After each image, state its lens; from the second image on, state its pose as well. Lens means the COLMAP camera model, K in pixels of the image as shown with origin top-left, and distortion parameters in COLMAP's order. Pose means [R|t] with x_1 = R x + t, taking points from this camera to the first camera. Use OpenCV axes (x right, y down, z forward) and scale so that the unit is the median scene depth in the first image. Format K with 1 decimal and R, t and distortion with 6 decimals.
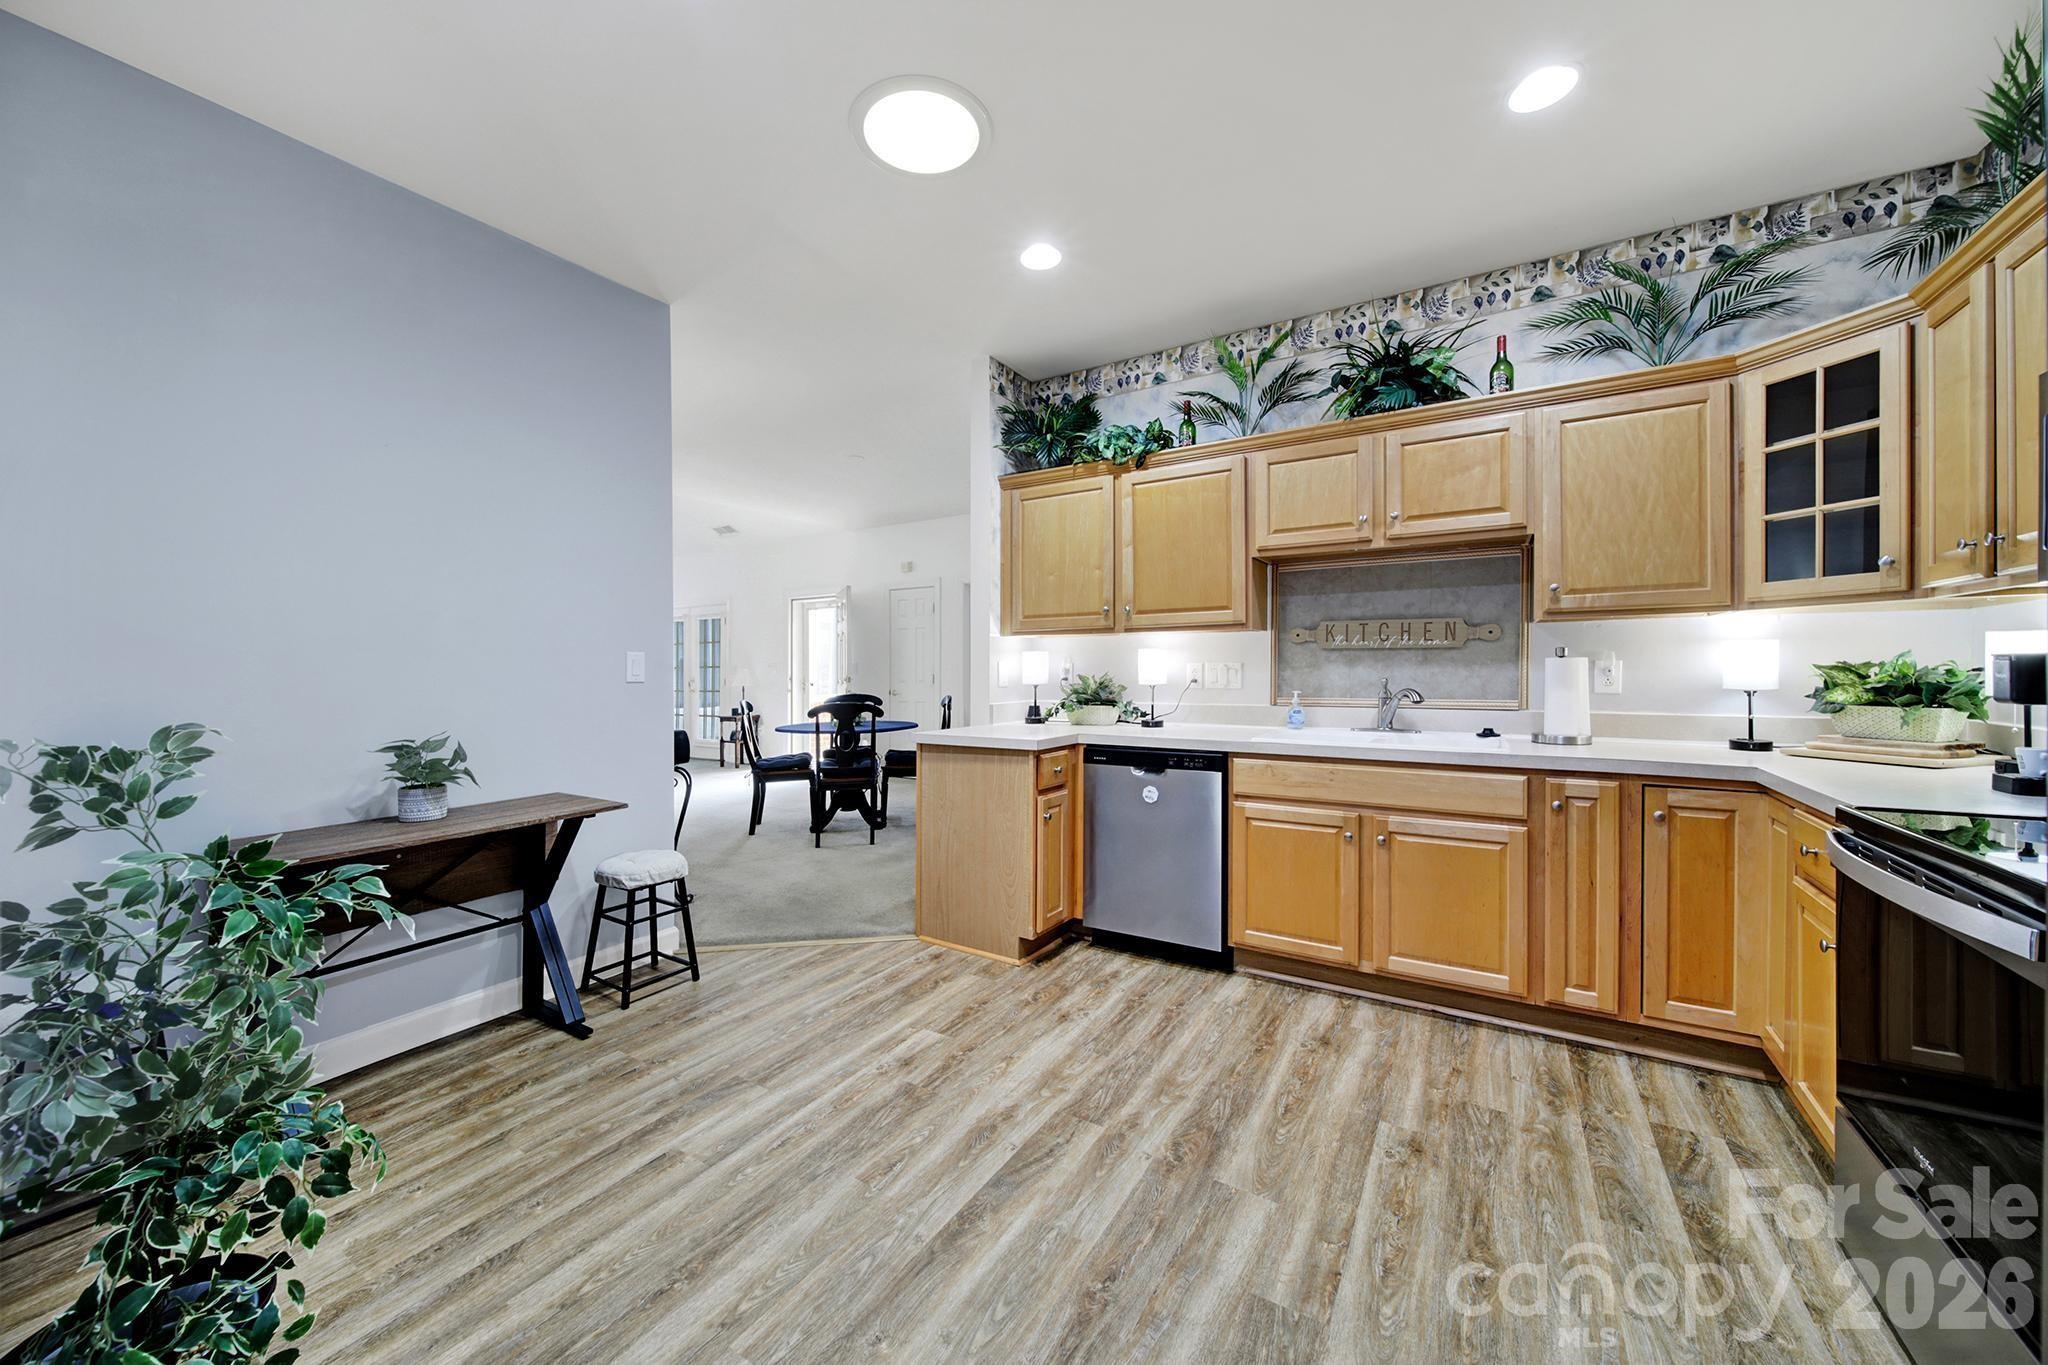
lens RADIAL K [[768.0, 0, 1048.9], [0, 768.0, 669.2], [0, 0, 1]] dist [0.001626, 0.000044]
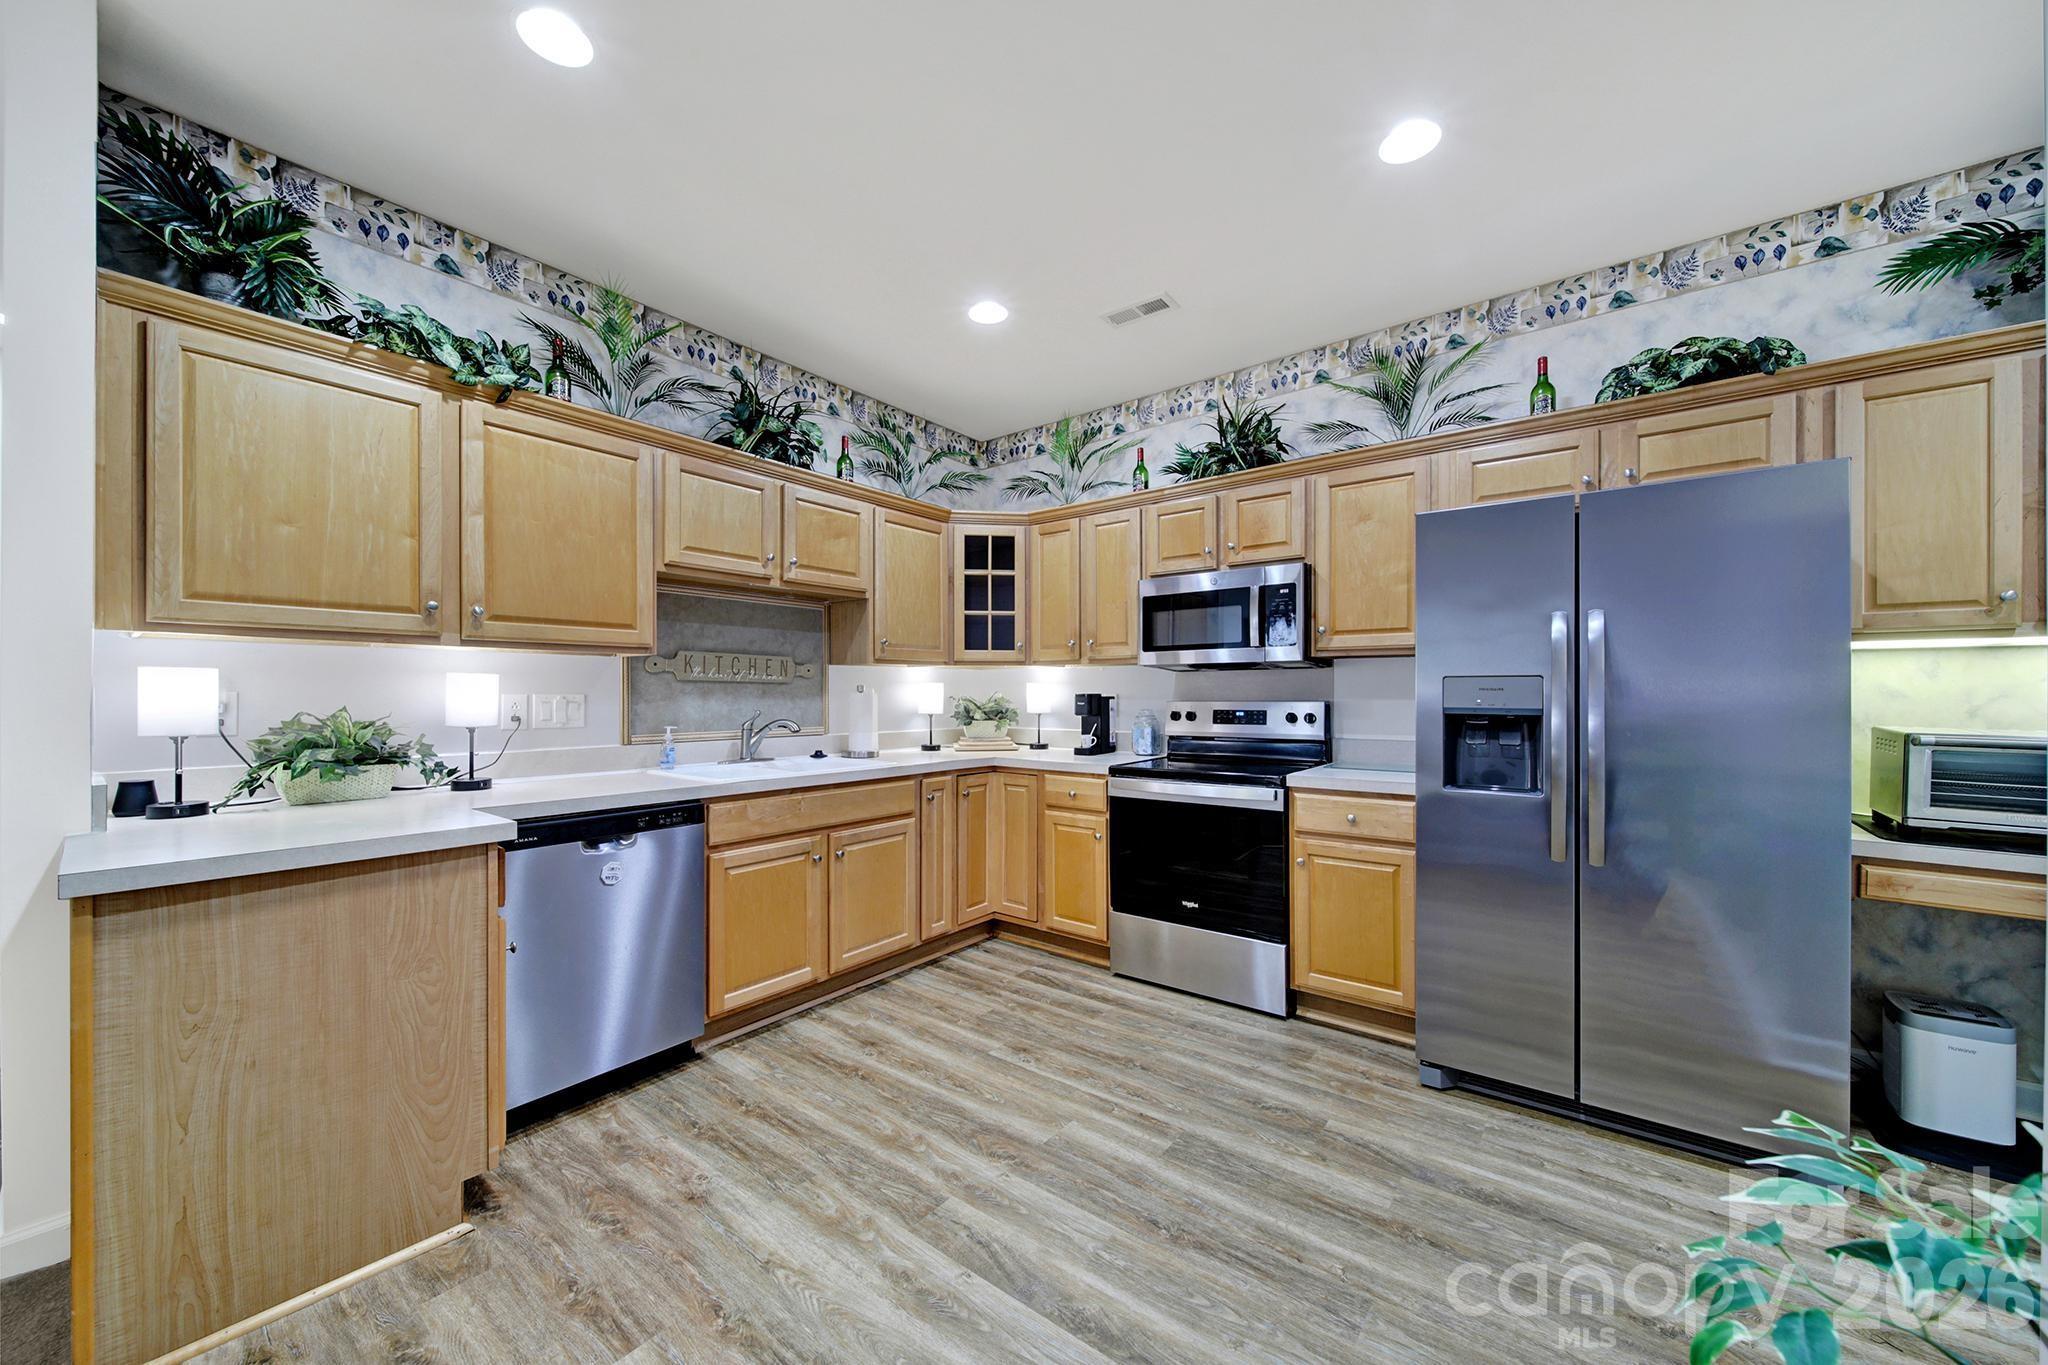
lens RADIAL K [[734.1, 0, 1027.1], [0, 734.1, 694.7], [0, 0, 1]] dist [-0.000319, -0.000112]
pose [[0.118819, 0.008254, 0.992882, -0.655767], [0.004760, 0.999949, -0.008883, 0.001312], [-0.992904, 0.005782, 0.118774, 0.659482]]
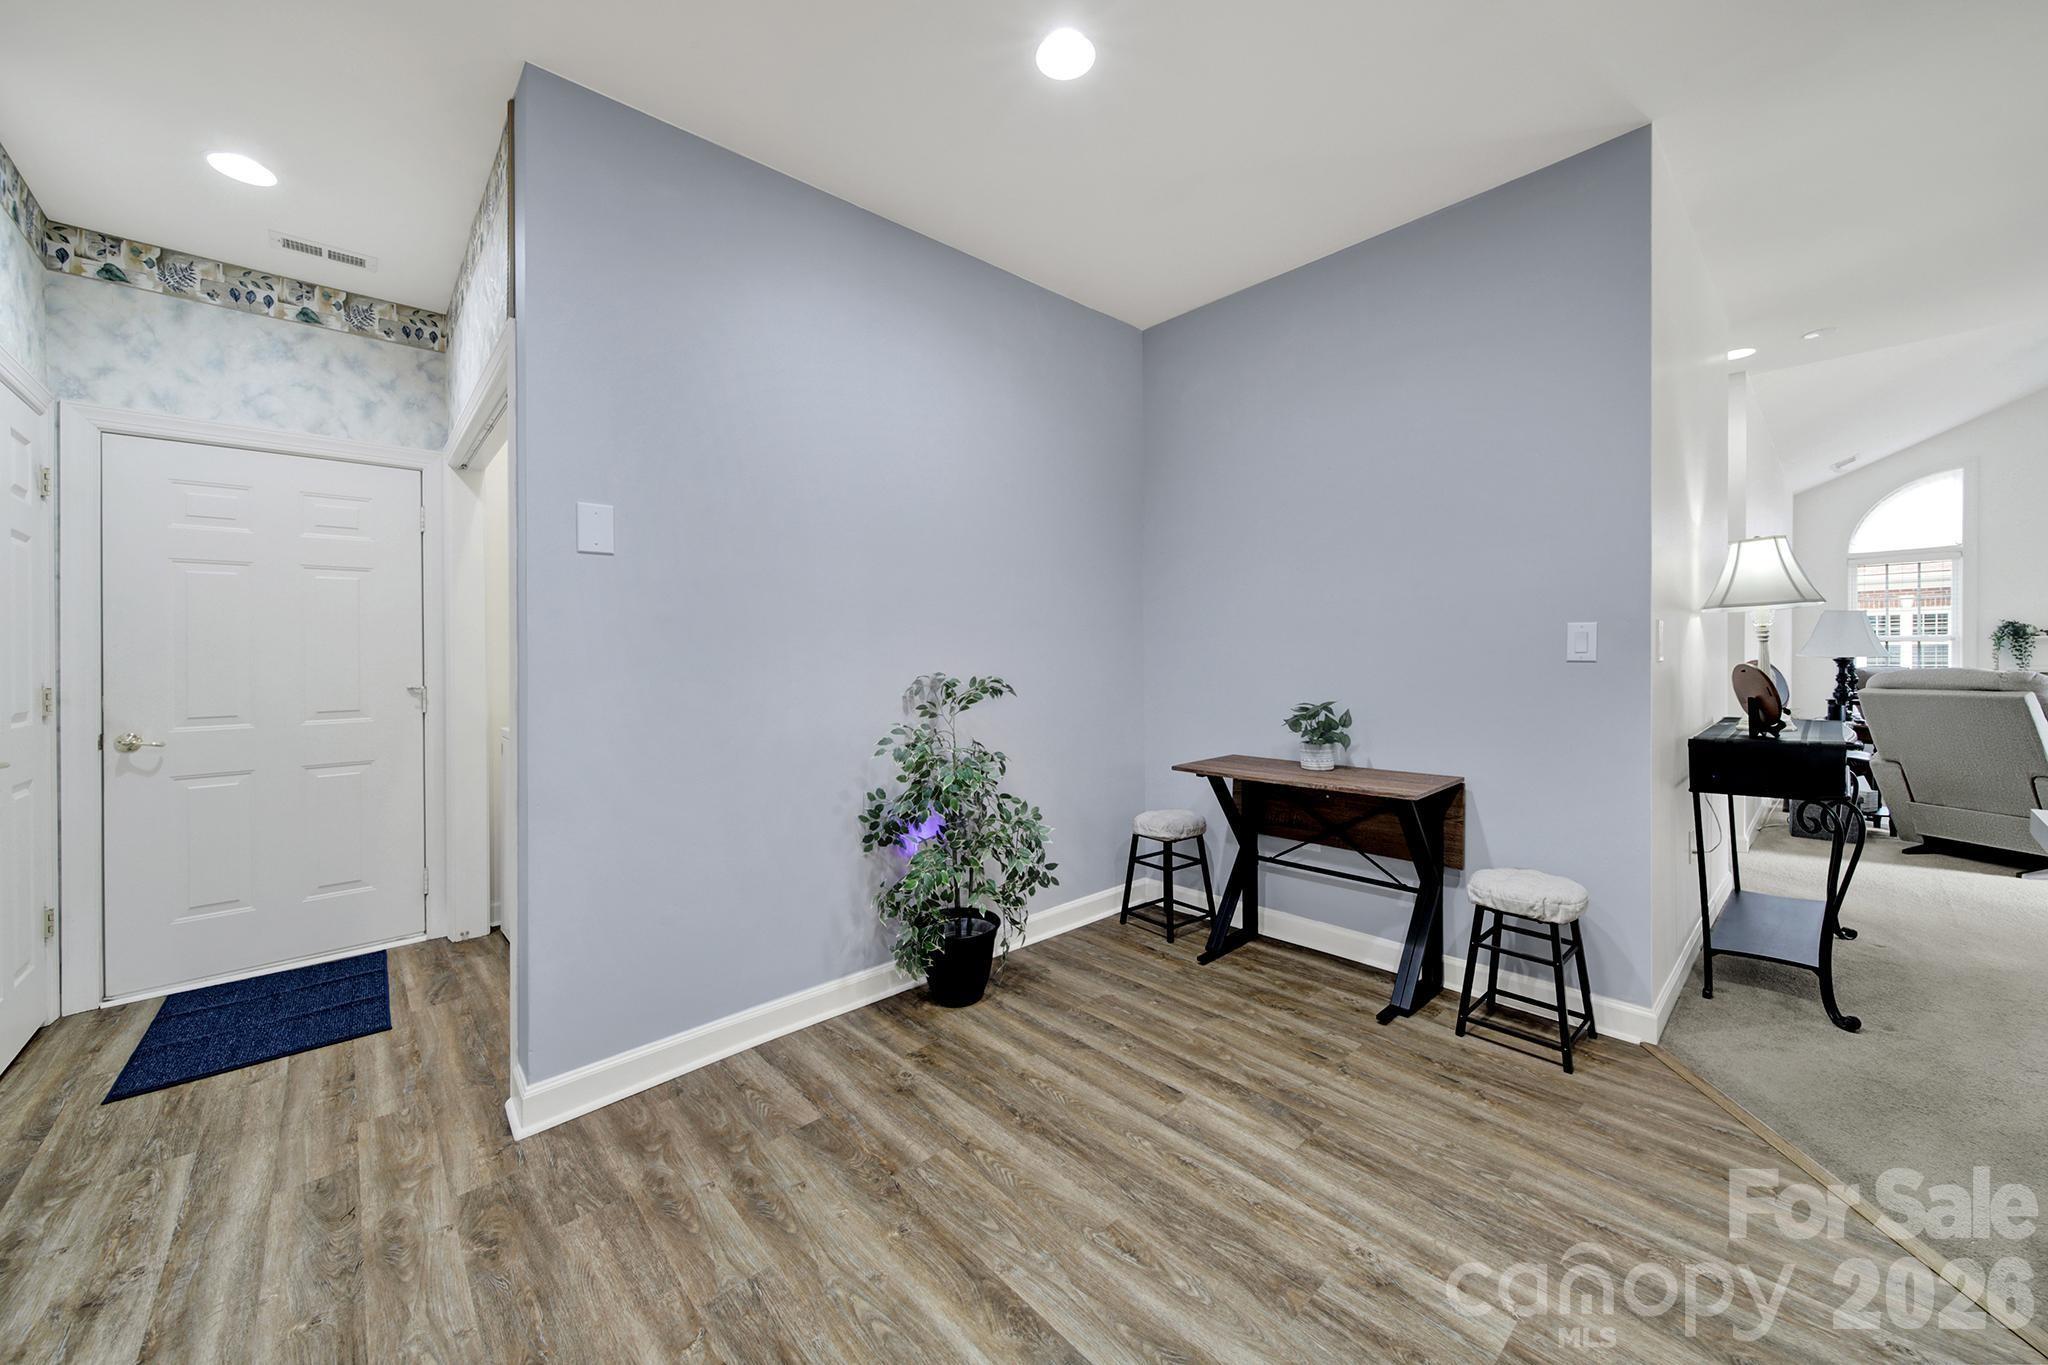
lens RADIAL K [[758.3, 0, 1013.6], [0, 758.3, 654.1], [0, 0, 1]] dist [0.011545, -0.003898]
pose [[-0.311418, 0.016376, -0.950132, 0.458465], [0.011127, 0.999846, 0.013586, -0.008082], [0.950208, -0.006342, -0.311552, 0.863362]]
